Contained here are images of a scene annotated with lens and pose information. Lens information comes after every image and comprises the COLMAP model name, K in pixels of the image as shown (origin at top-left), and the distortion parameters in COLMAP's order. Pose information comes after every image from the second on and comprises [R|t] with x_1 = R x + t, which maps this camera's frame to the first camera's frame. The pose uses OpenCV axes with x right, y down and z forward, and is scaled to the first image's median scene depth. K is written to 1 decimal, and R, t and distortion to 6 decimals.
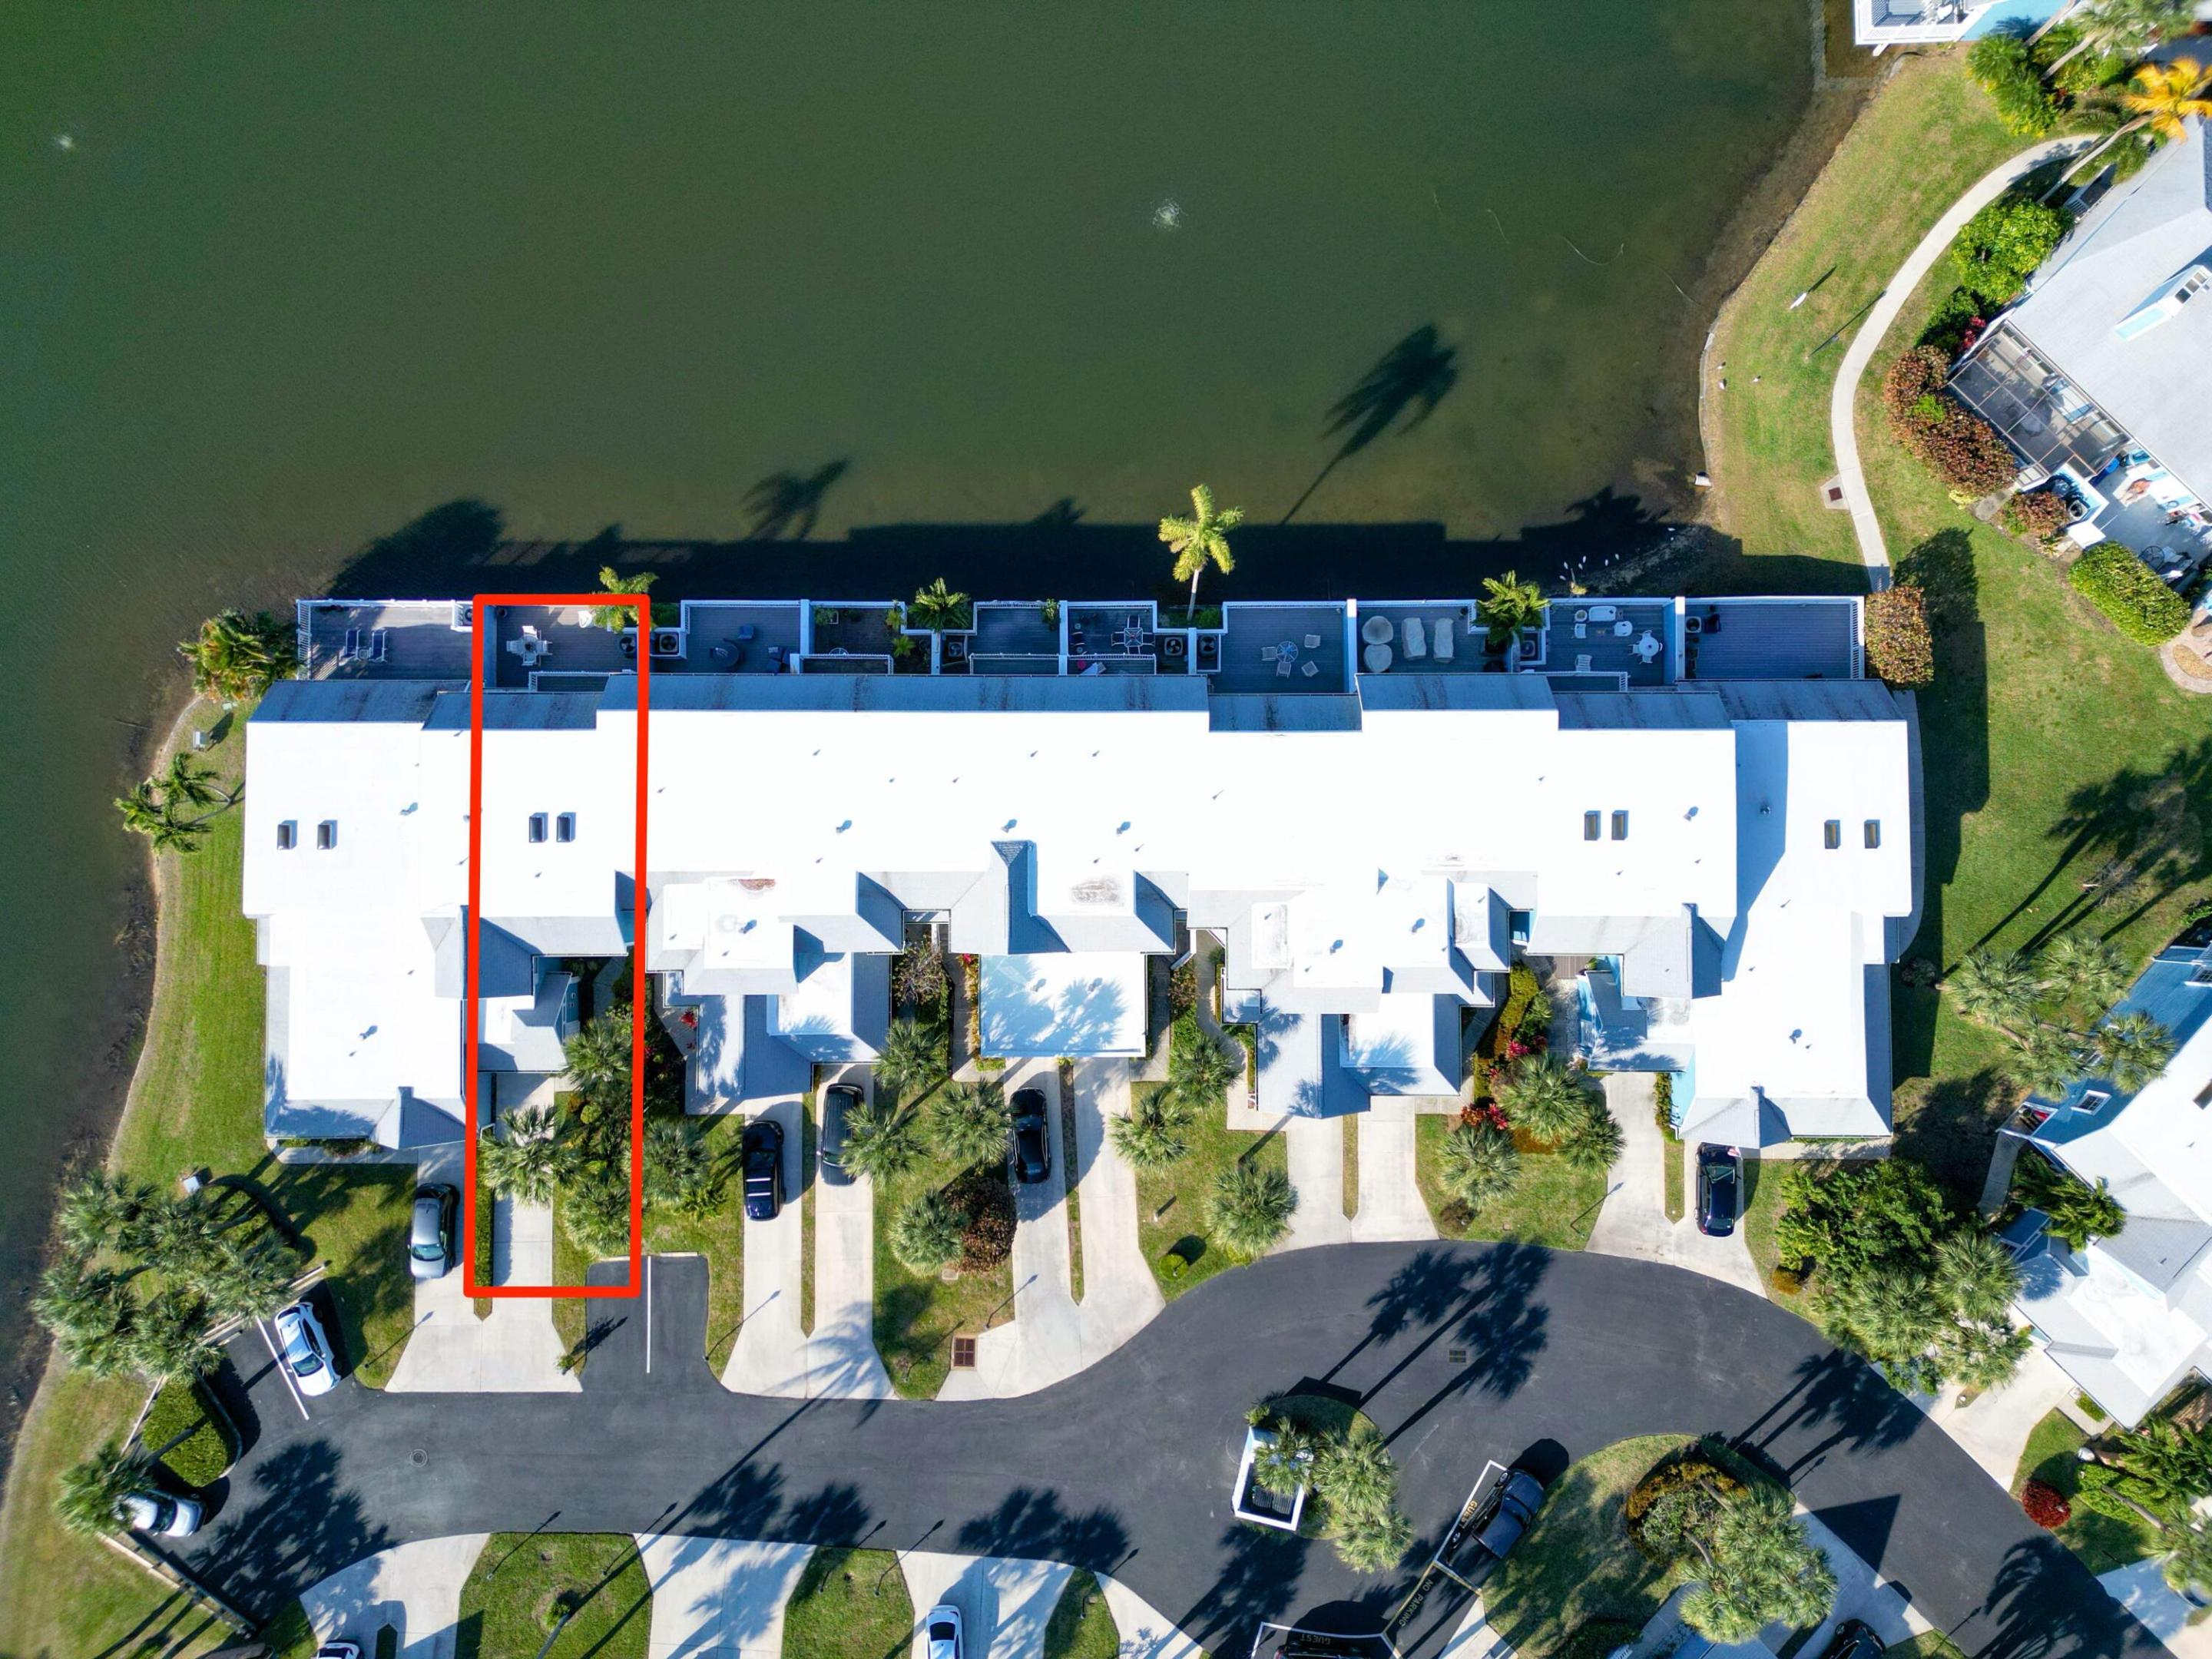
lens RADIAL K [[1589.4, 0, 1106.0], [0, 1589.4, 829.5], [0, 0, 1]] dist [0.088311, -0.084366]
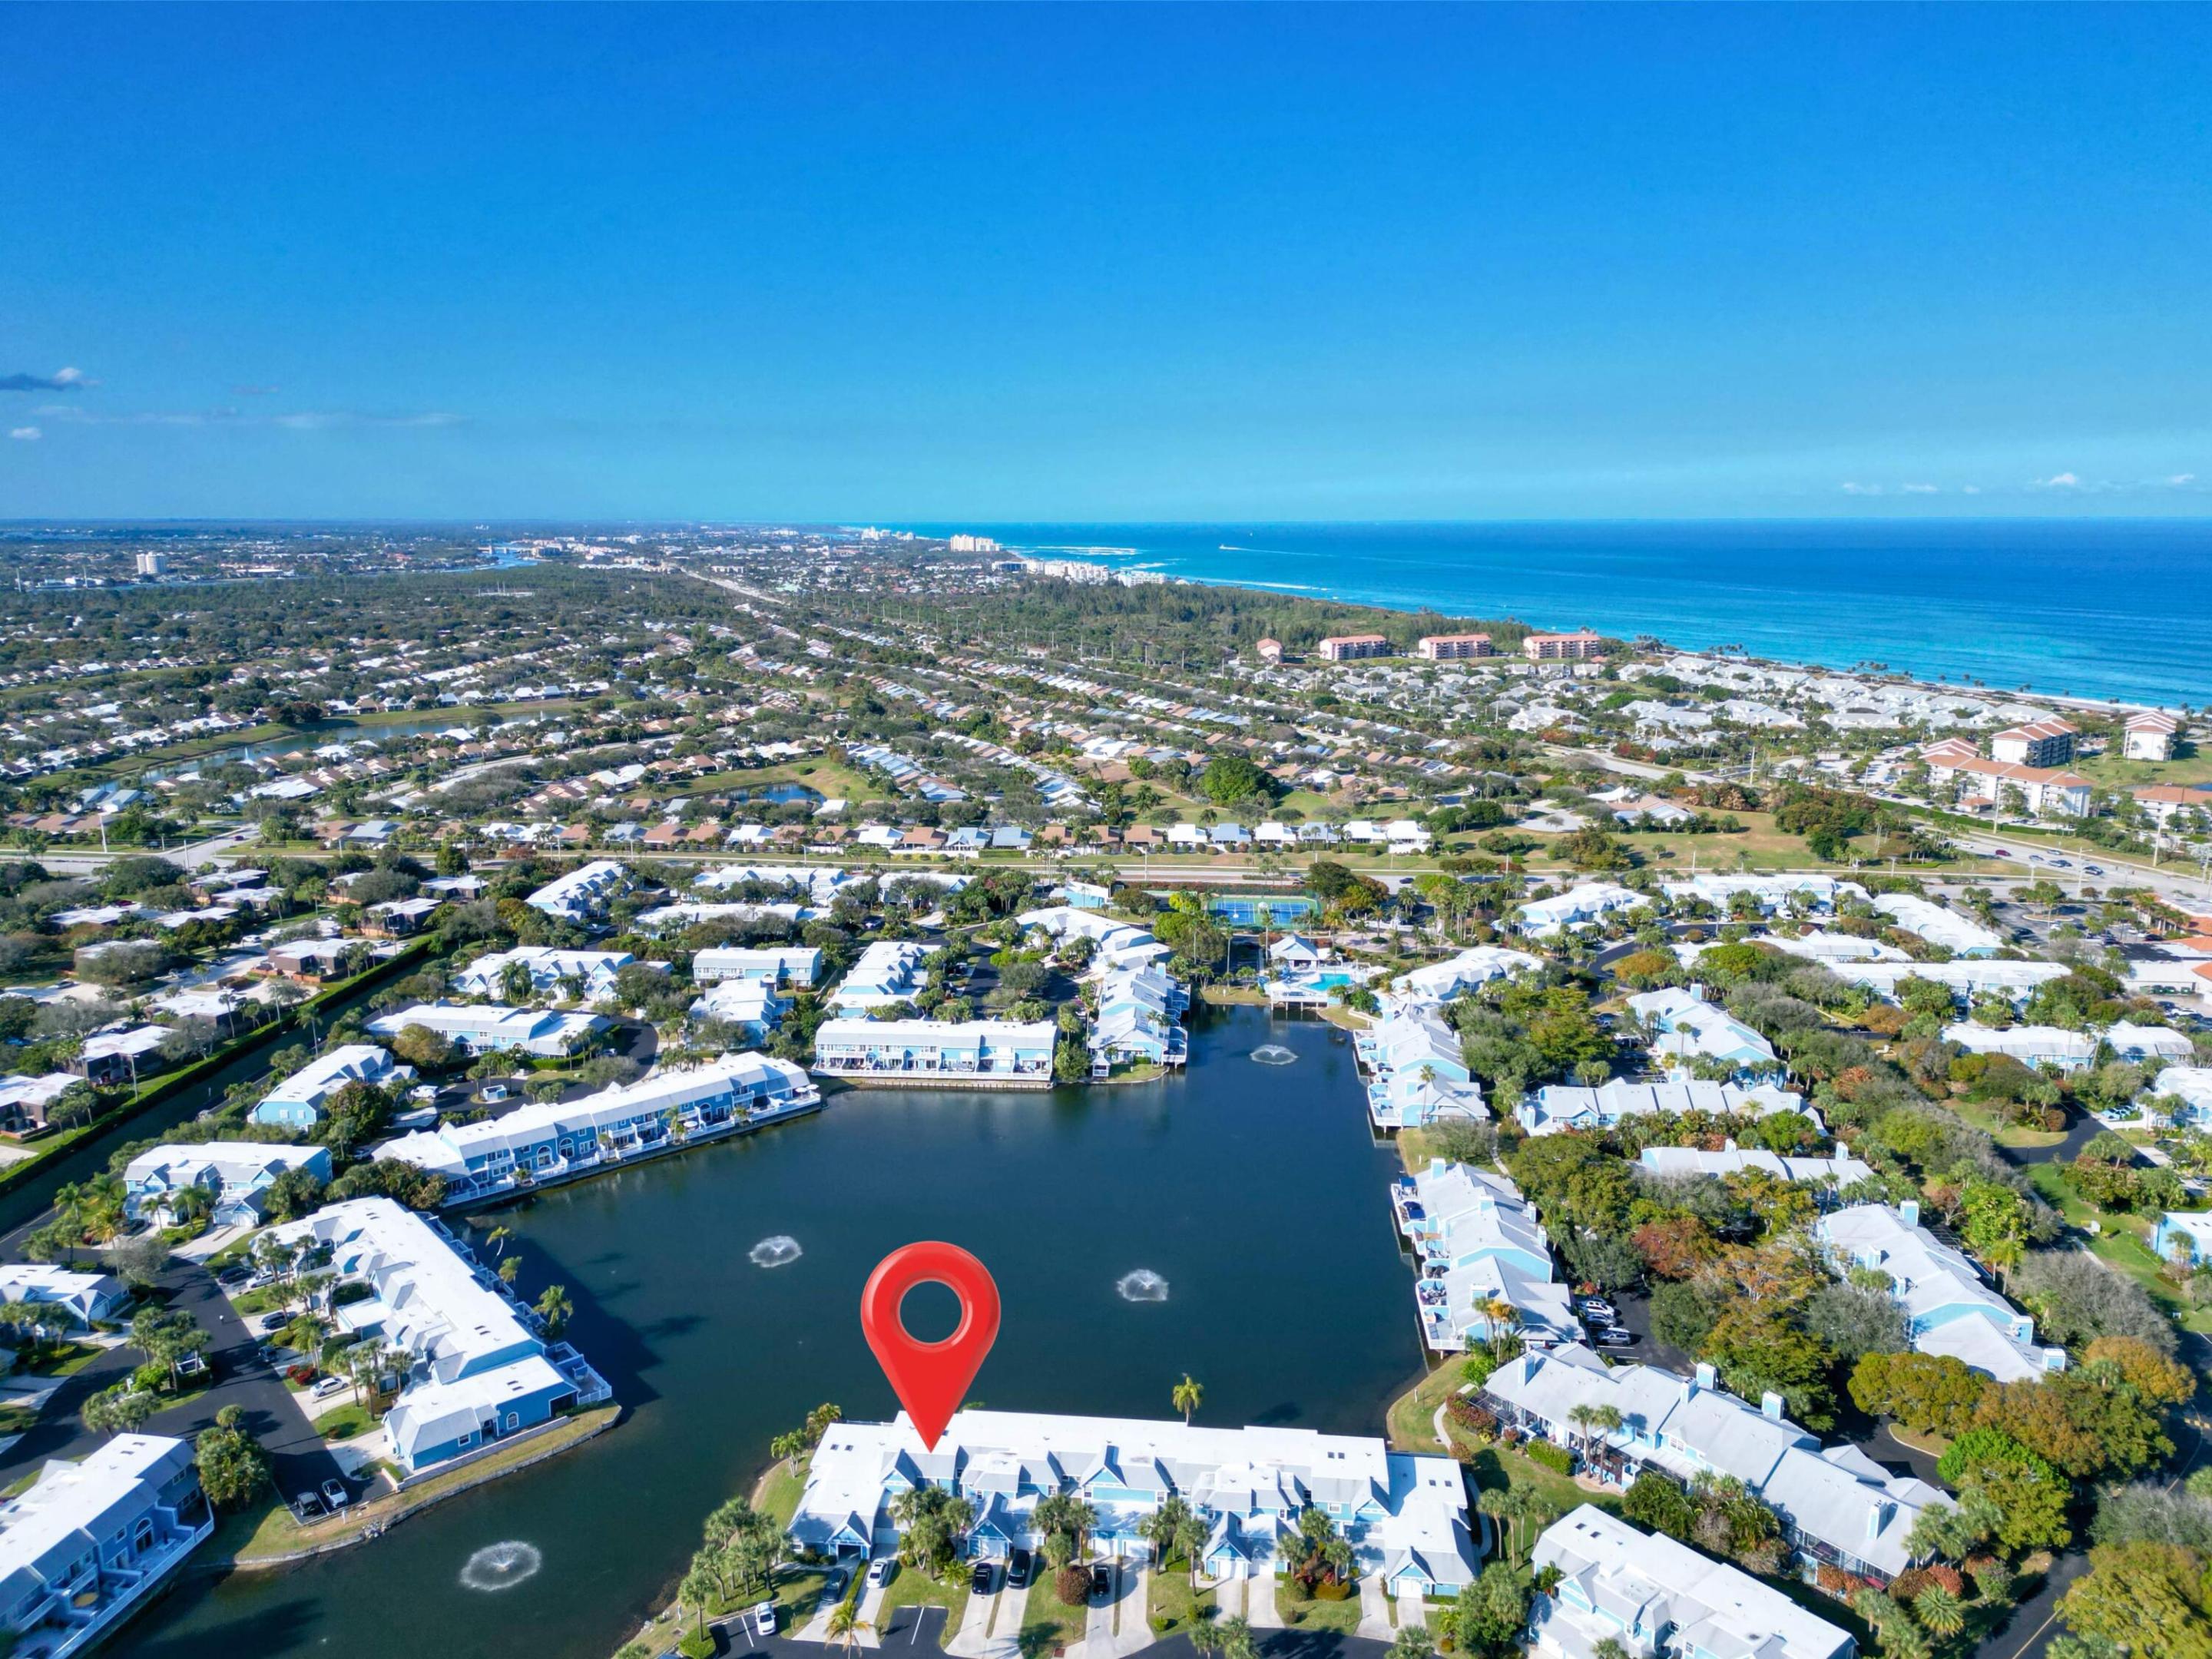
lens RADIAL K [[1575.7, 0, 1101.1], [0, 1575.7, 822.1], [0, 0, 1]] dist [0.121448, -0.117000]
pose [[0.994420, 0.019520, -0.103672, 0.165479], [-0.105409, 0.223384, -0.969014, 2.145875], [0.004244, 0.974535, 0.224195, -0.544505]]
